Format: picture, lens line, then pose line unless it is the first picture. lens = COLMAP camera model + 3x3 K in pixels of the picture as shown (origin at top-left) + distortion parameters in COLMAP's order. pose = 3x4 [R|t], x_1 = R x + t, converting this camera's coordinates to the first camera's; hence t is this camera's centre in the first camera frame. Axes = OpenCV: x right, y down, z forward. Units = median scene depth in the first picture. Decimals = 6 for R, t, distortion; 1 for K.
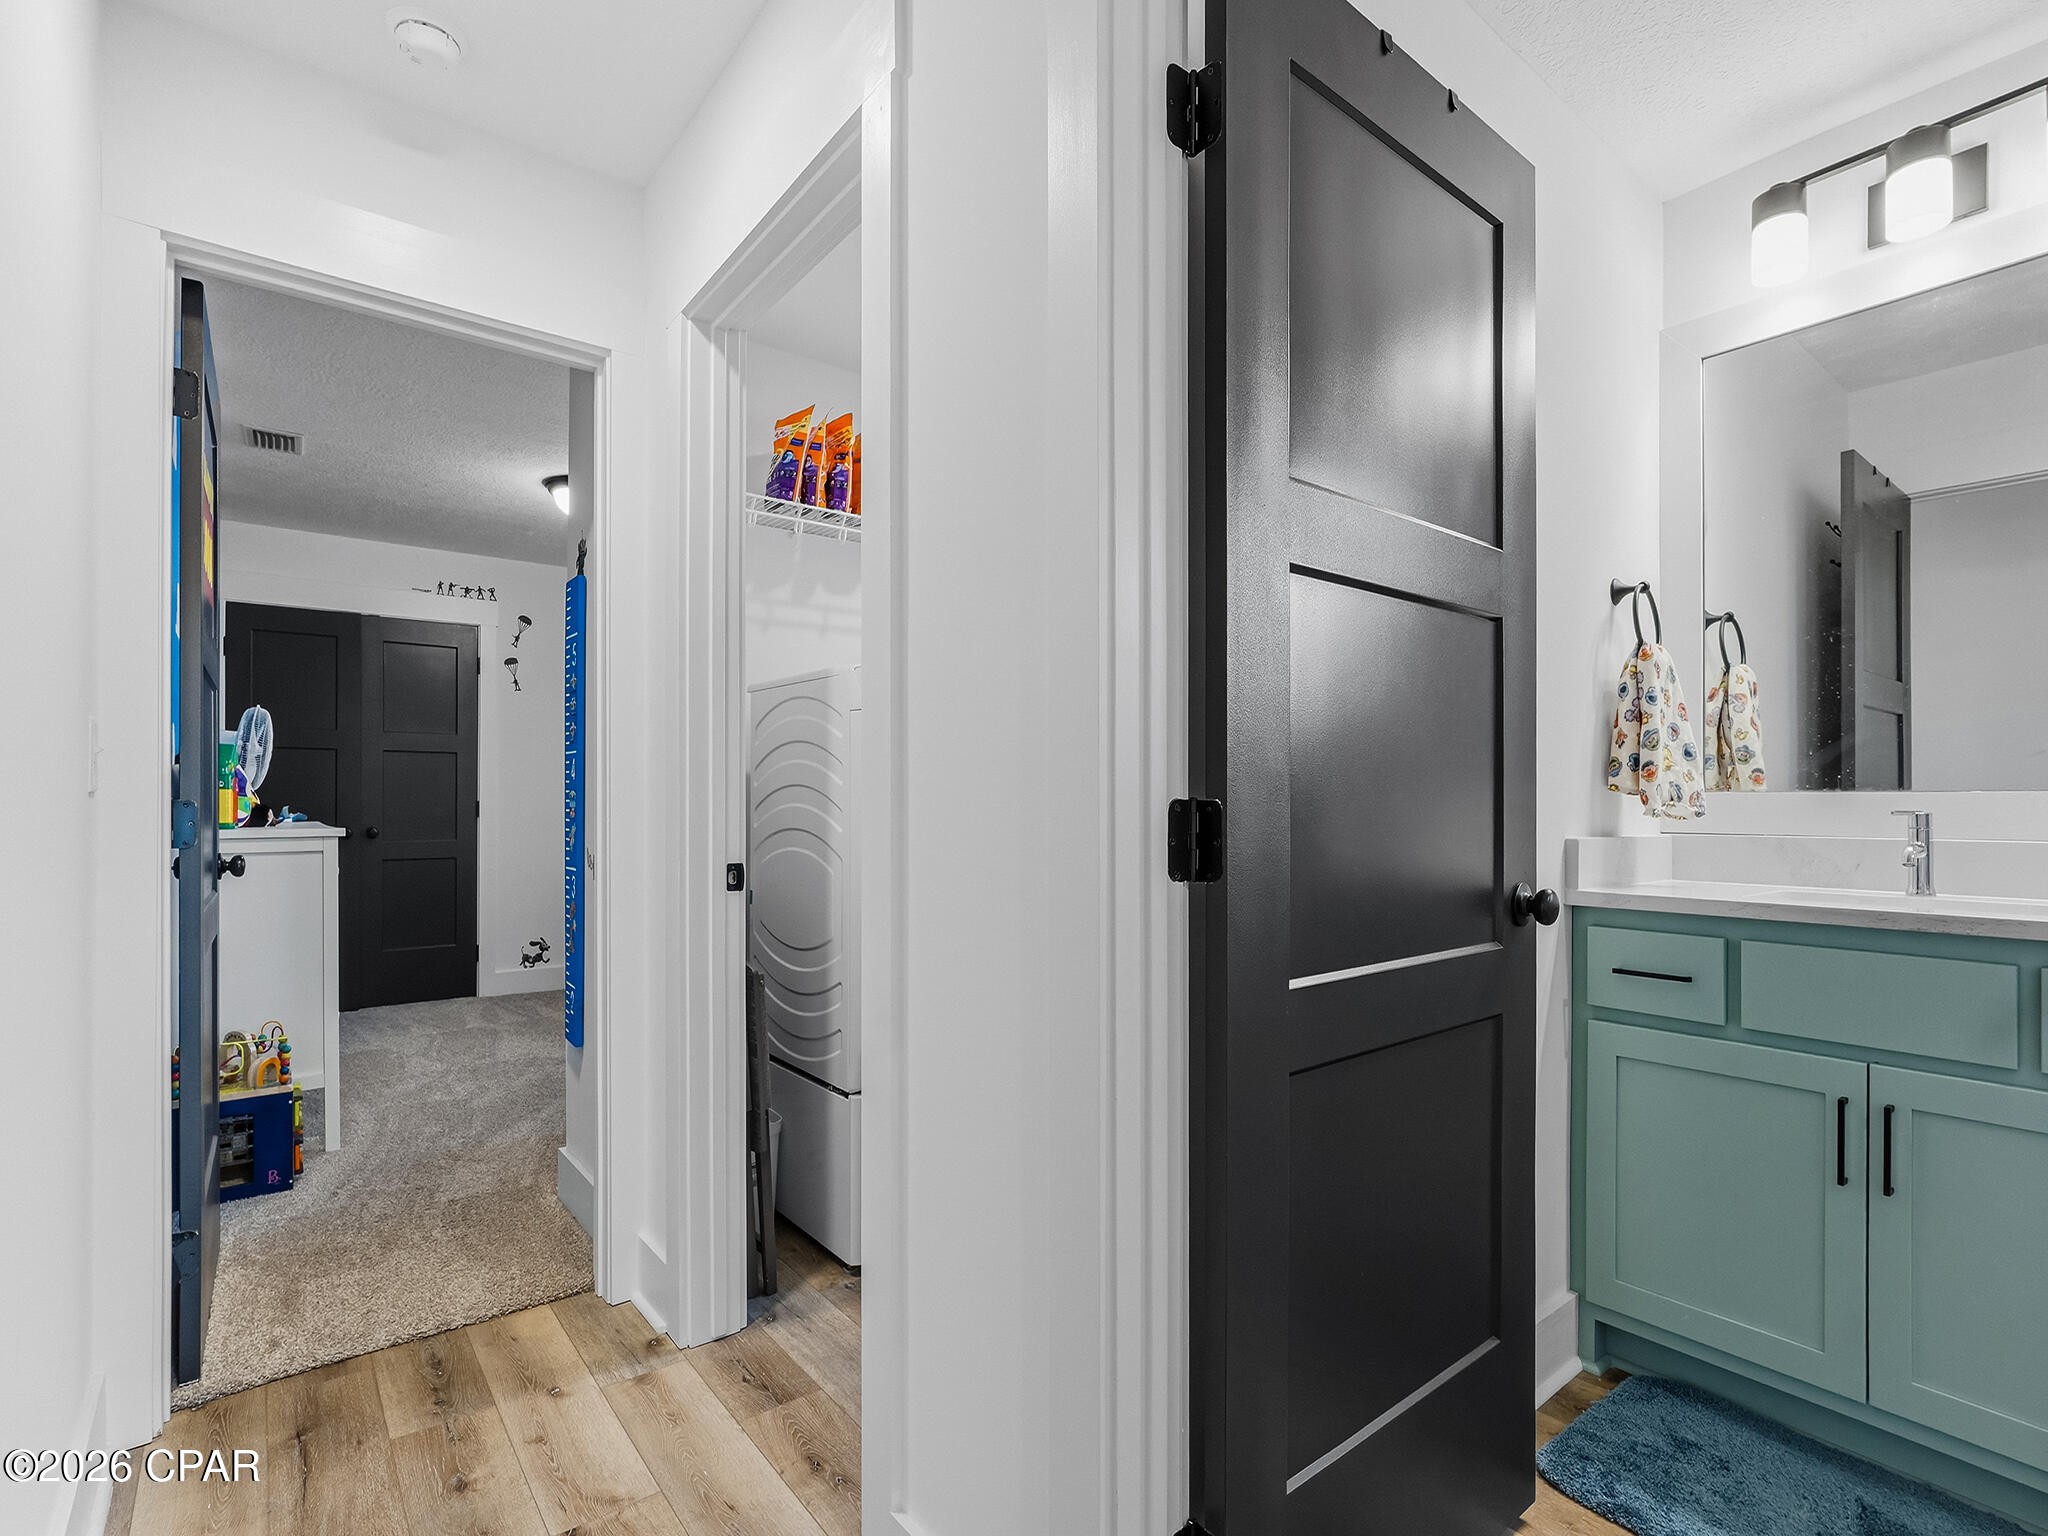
lens RADIAL K [[954.8, 0, 1024.2], [0, 954.8, 779.5], [0, 0, 1]] dist [-0.019096, 0.008527]
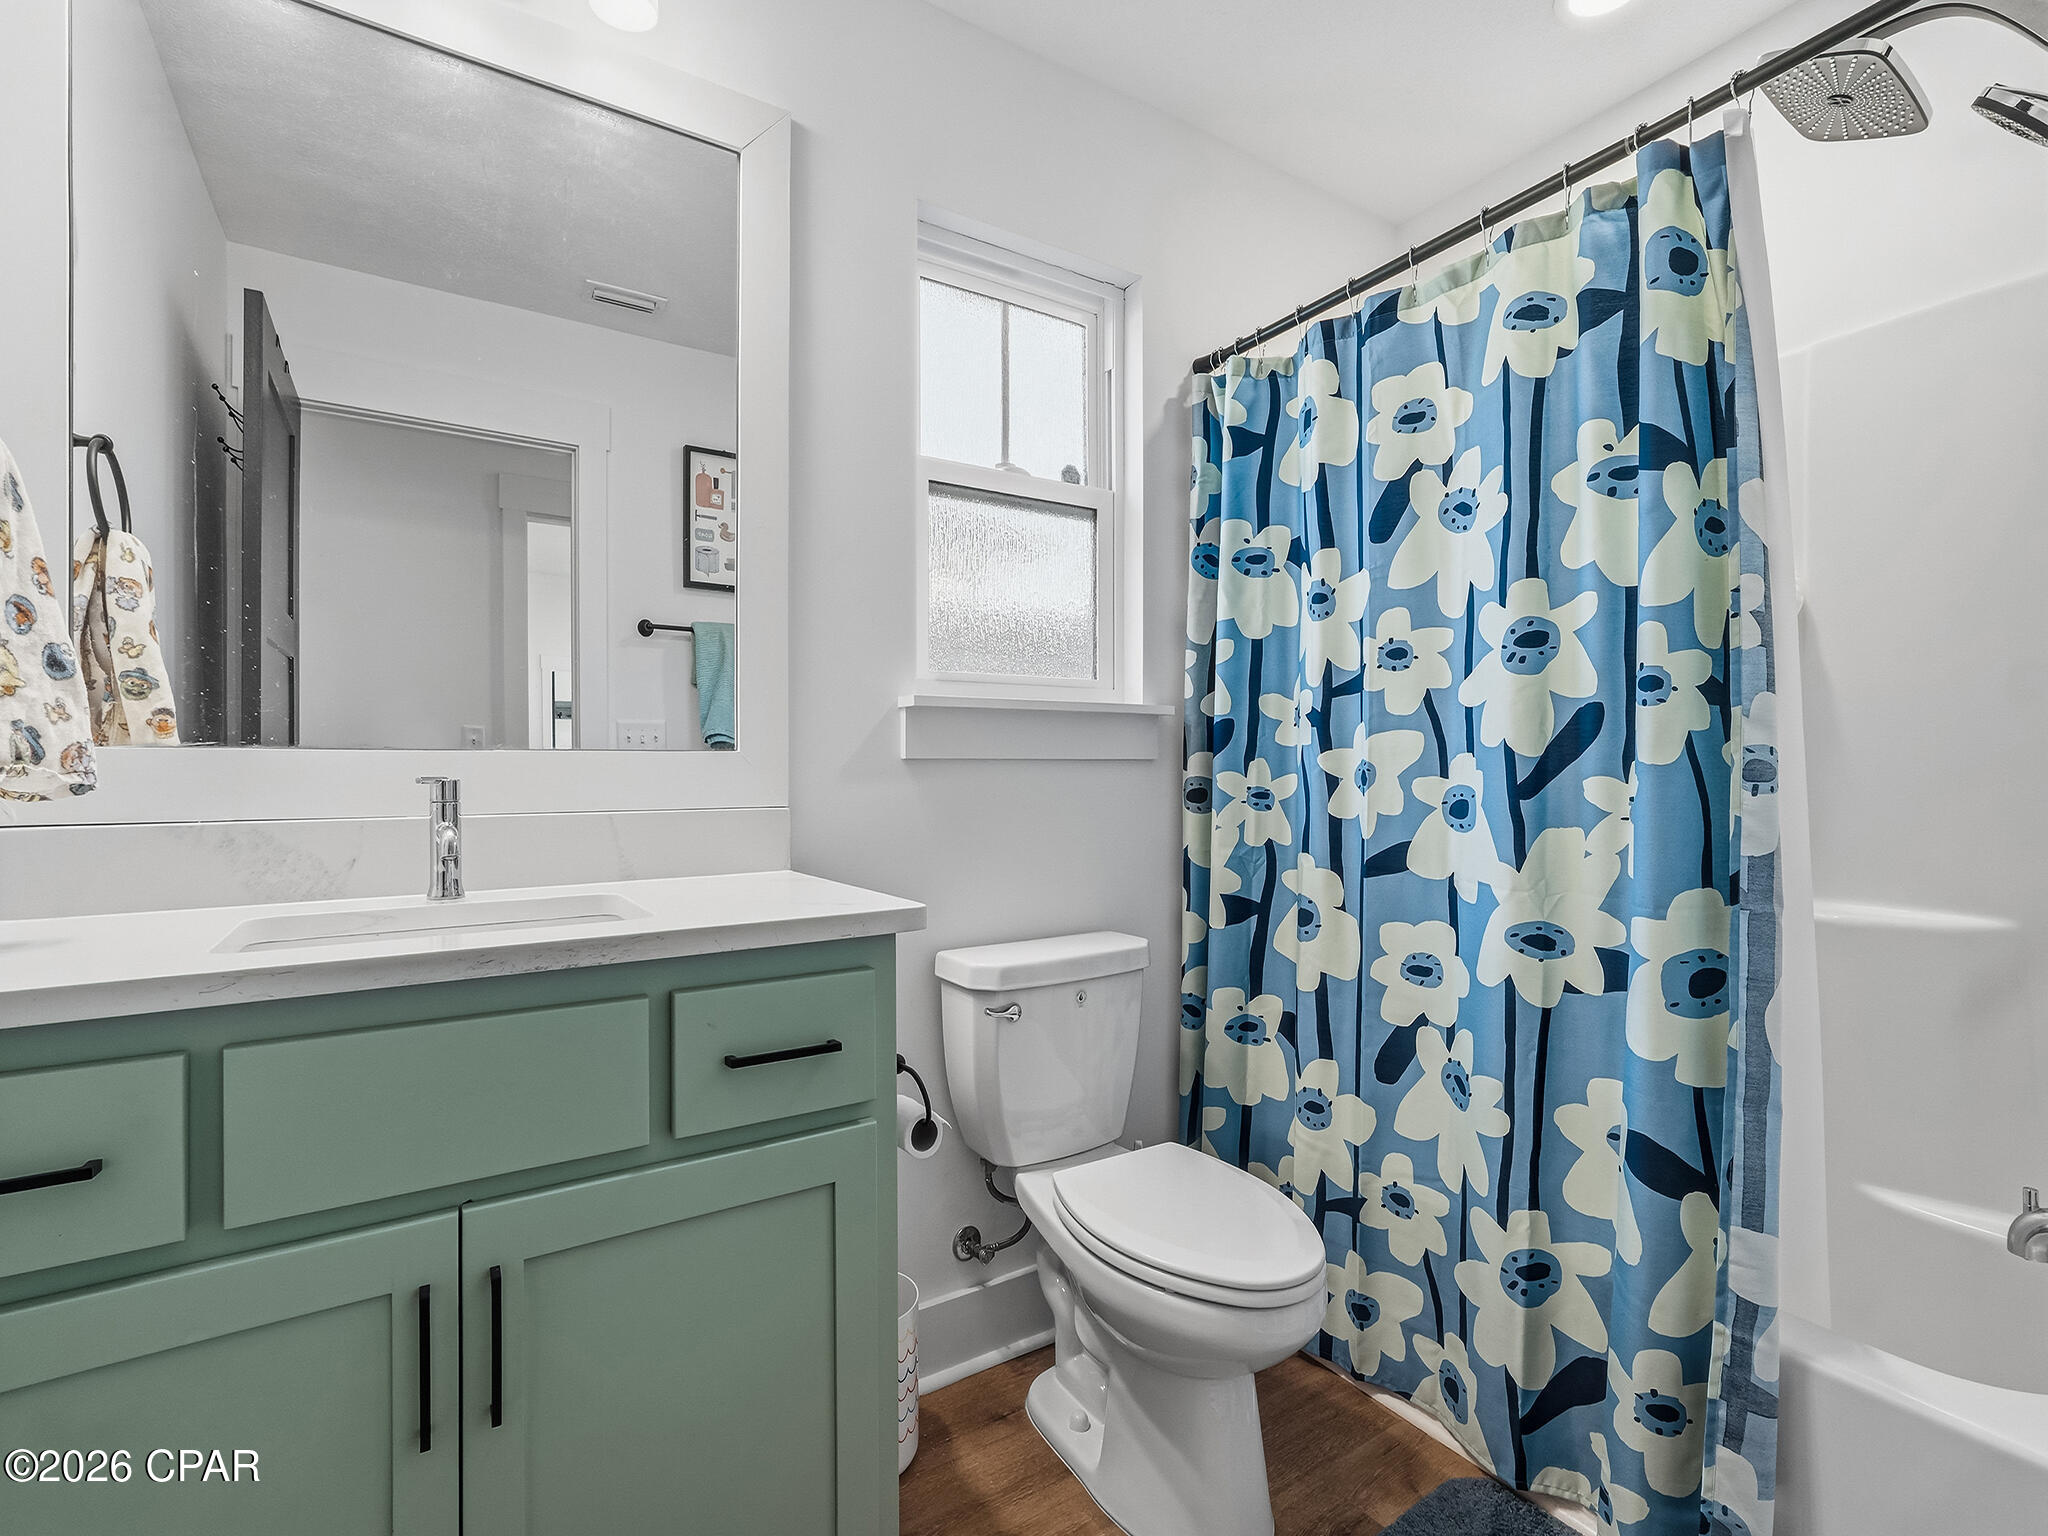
lens RADIAL K [[954.8, 0, 1024.2], [0, 954.8, 779.5], [0, 0, 1]] dist [-0.019096, 0.008527]
pose [[0.096408, -0.018829, 0.995164, 0.270270], [-0.019903, 0.999585, 0.020841, 0.011679], [-0.995143, -0.021816, 0.095993, 0.465688]]
